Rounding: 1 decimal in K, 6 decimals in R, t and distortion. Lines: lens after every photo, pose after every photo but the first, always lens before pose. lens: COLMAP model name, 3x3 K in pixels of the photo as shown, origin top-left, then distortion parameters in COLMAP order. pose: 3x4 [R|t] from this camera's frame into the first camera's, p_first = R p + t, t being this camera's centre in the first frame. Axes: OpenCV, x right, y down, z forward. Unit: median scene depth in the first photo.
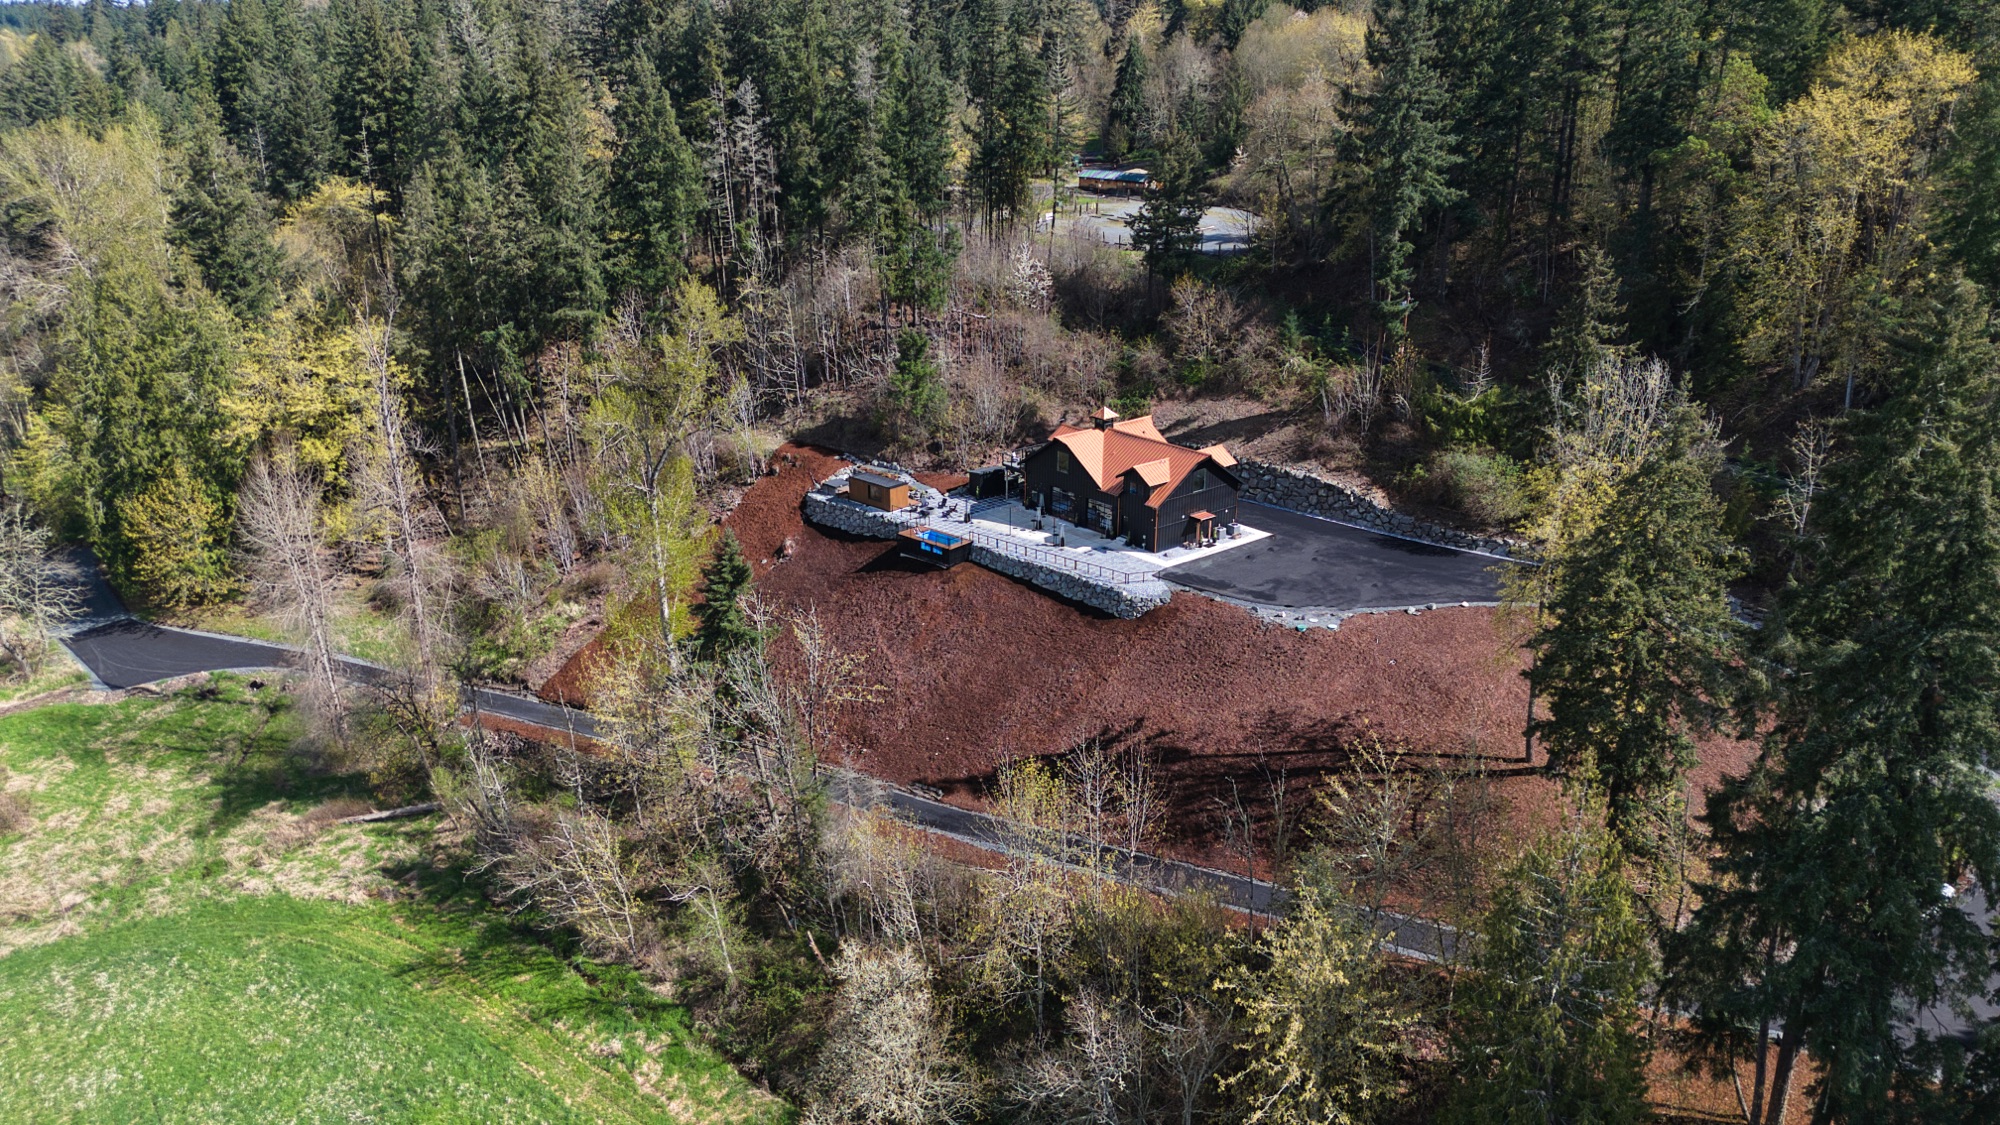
lens RADIAL K [[1380.2, 0, 1000.0], [0, 1380.2, 562.5], [0, 0, 1]] dist [0.063593, -0.052927]
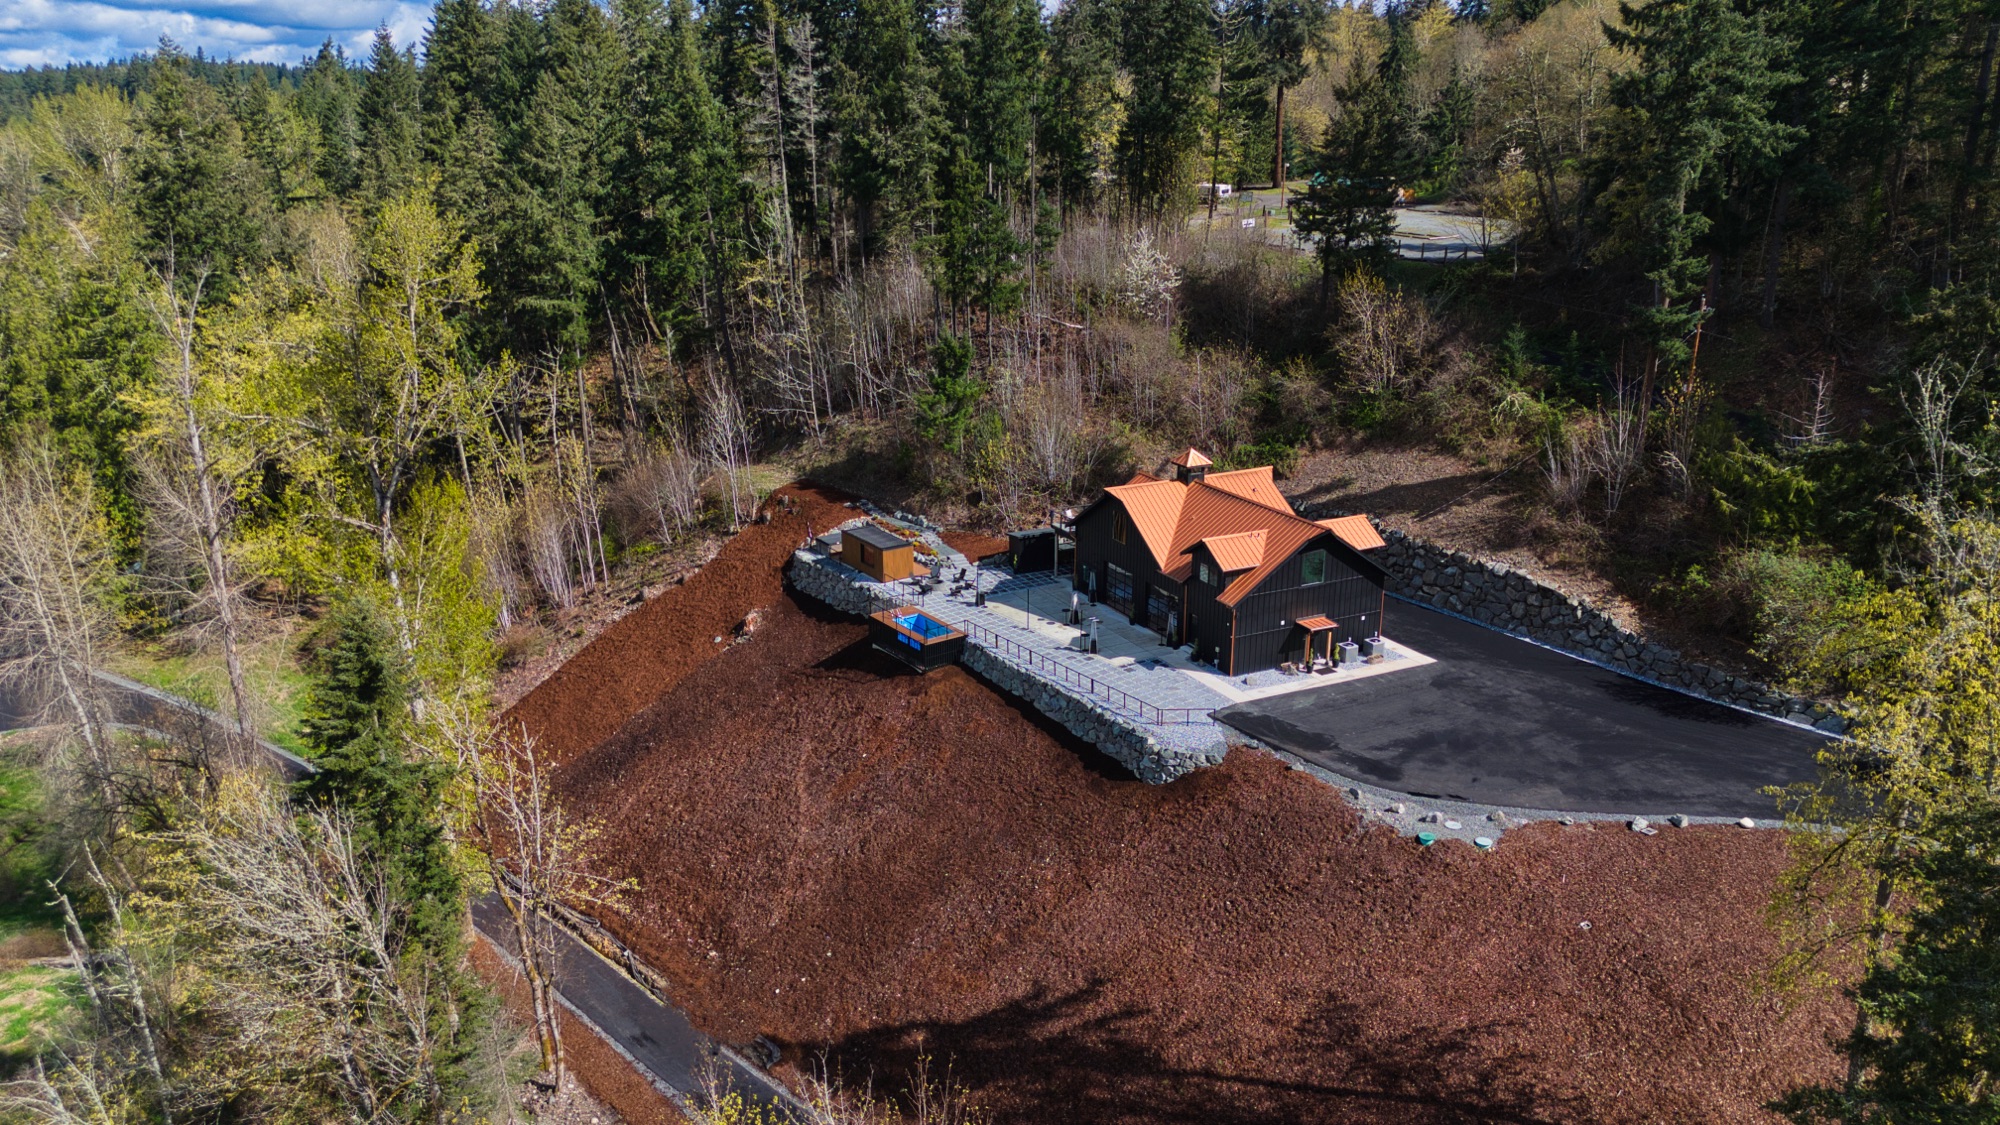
lens RADIAL K [[1385.3, 0, 1000.0], [0, 1385.3, 562.5], [0, 0, 1]] dist [0.054396, -0.054275]
pose [[0.973298, 0.064626, -0.220259, 0.134363], [-0.074821, 0.996463, -0.038252, -0.024713], [0.217007, 0.053711, 0.974691, 0.320593]]
